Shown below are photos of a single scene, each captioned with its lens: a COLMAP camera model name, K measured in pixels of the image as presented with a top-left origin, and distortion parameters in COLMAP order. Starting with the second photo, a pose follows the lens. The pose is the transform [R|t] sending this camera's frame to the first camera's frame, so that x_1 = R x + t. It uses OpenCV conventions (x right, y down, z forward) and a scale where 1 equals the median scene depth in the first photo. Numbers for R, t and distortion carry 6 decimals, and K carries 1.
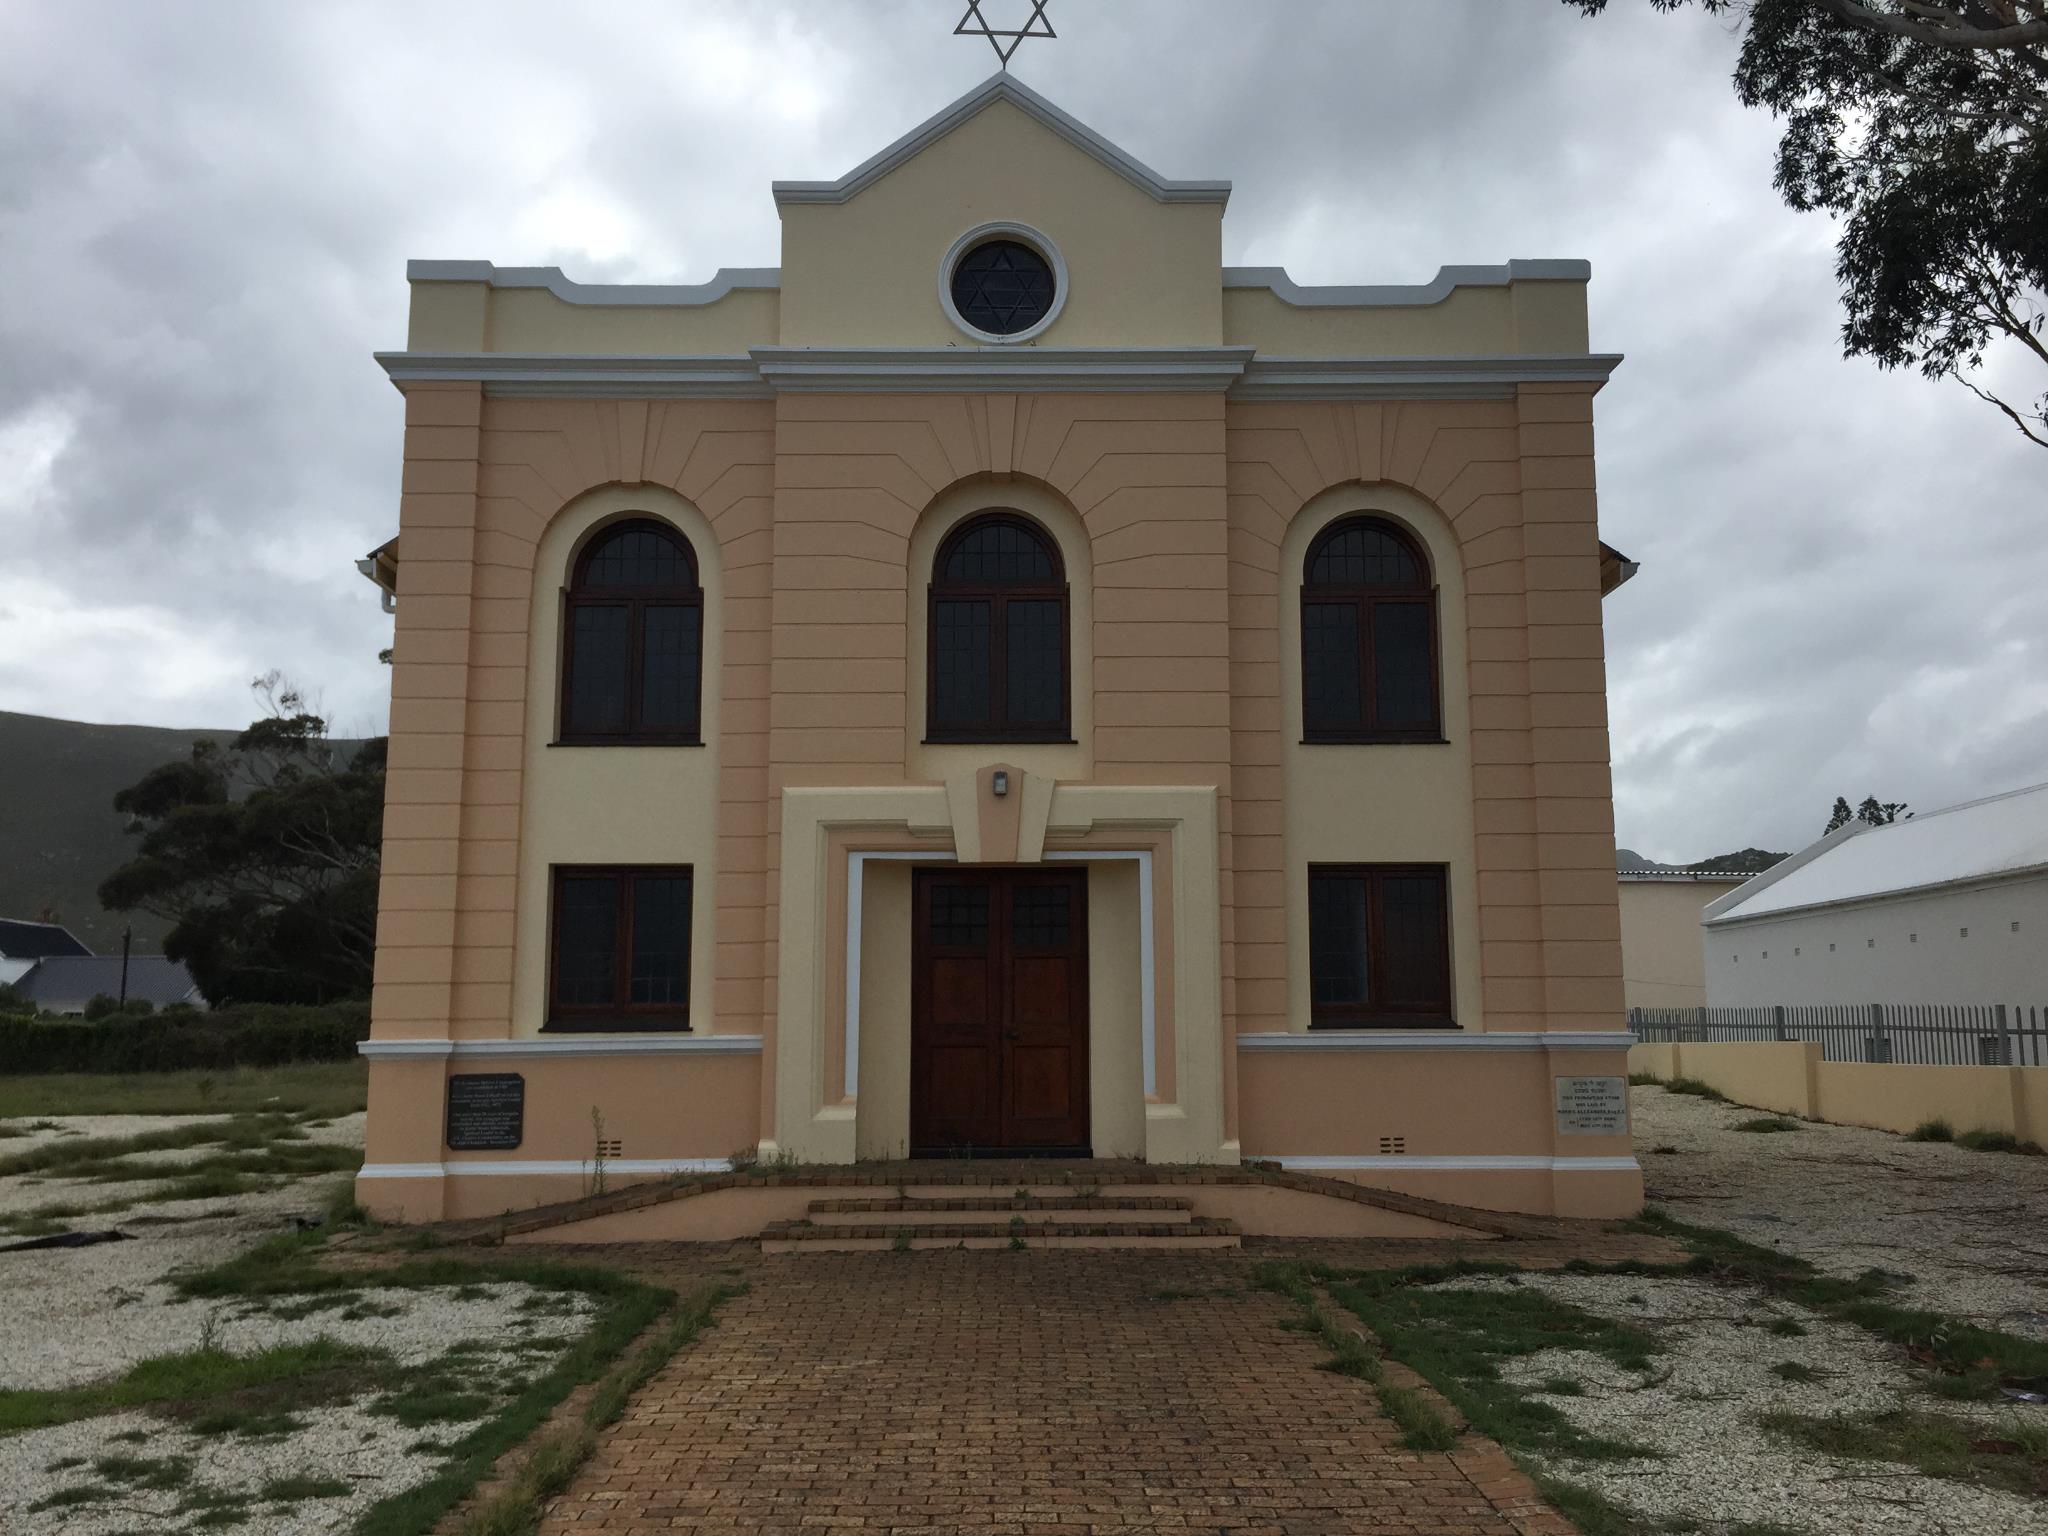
lens RADIAL K [[1764.5, 0, 1024.0], [0, 1764.5, 768.0], [0, 0, 1]] dist [0.058569, -0.002789]
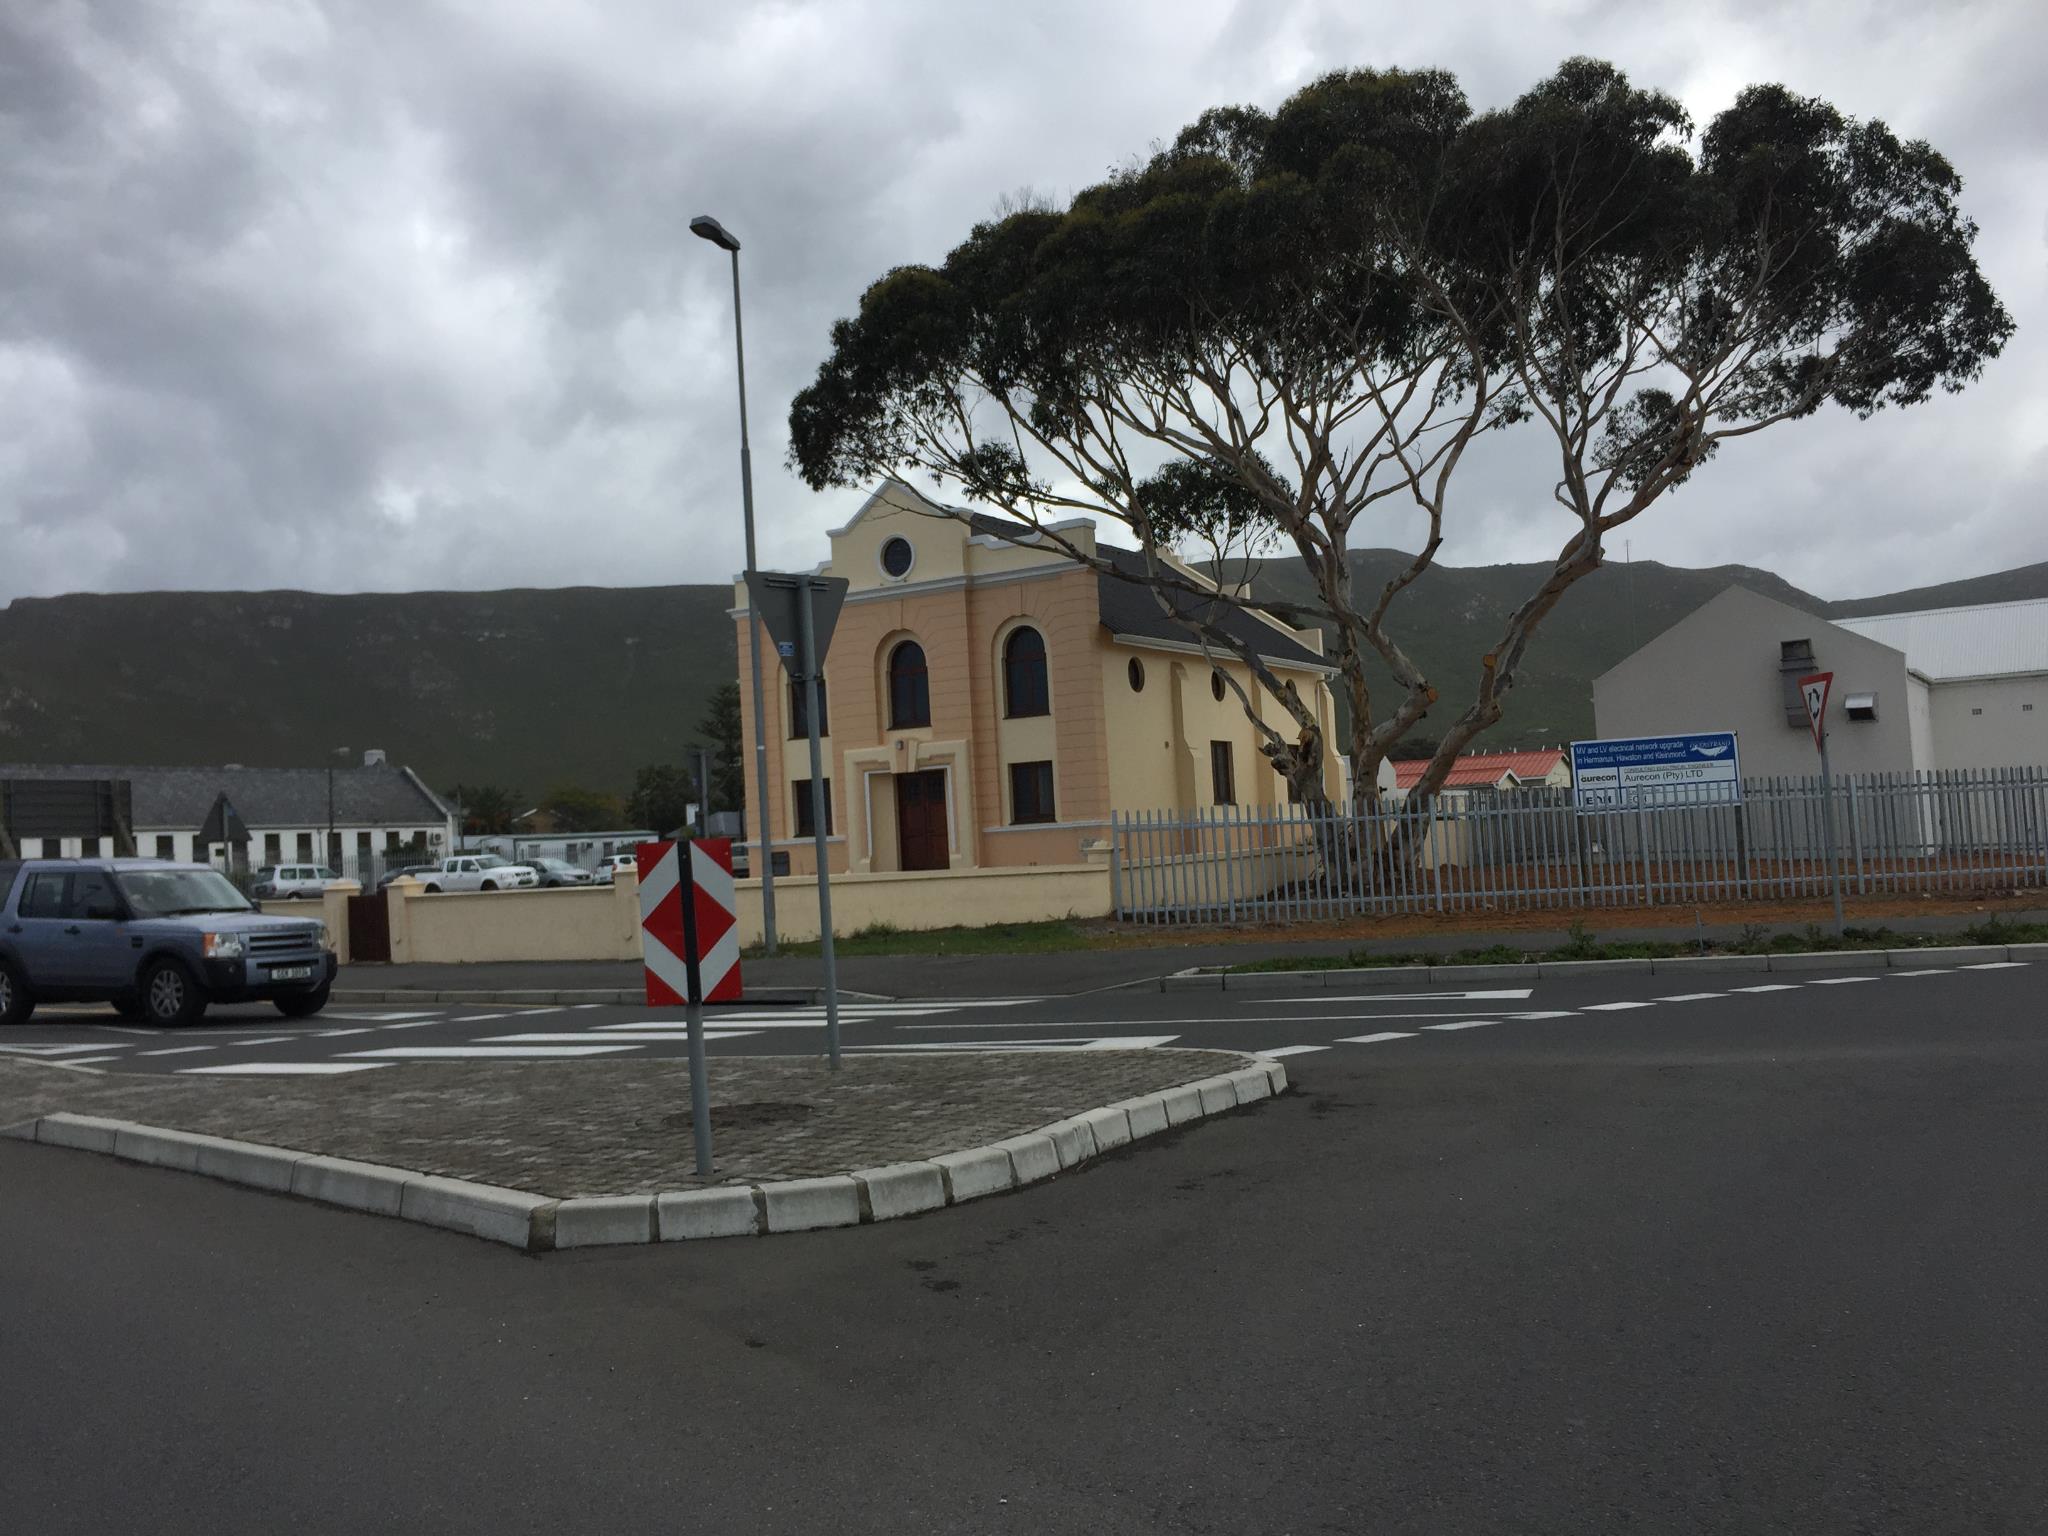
lens RADIAL K [[1764.5, 0, 1024.0], [0, 1764.5, 768.0], [0, 0, 1]] dist [0.058569, -0.002789]
pose [[0.817633, -0.059367, -0.572671, 1.709945], [0.132297, 0.987427, 0.086523, -0.167669], [0.560334, -0.146507, 0.815206, -1.159525]]
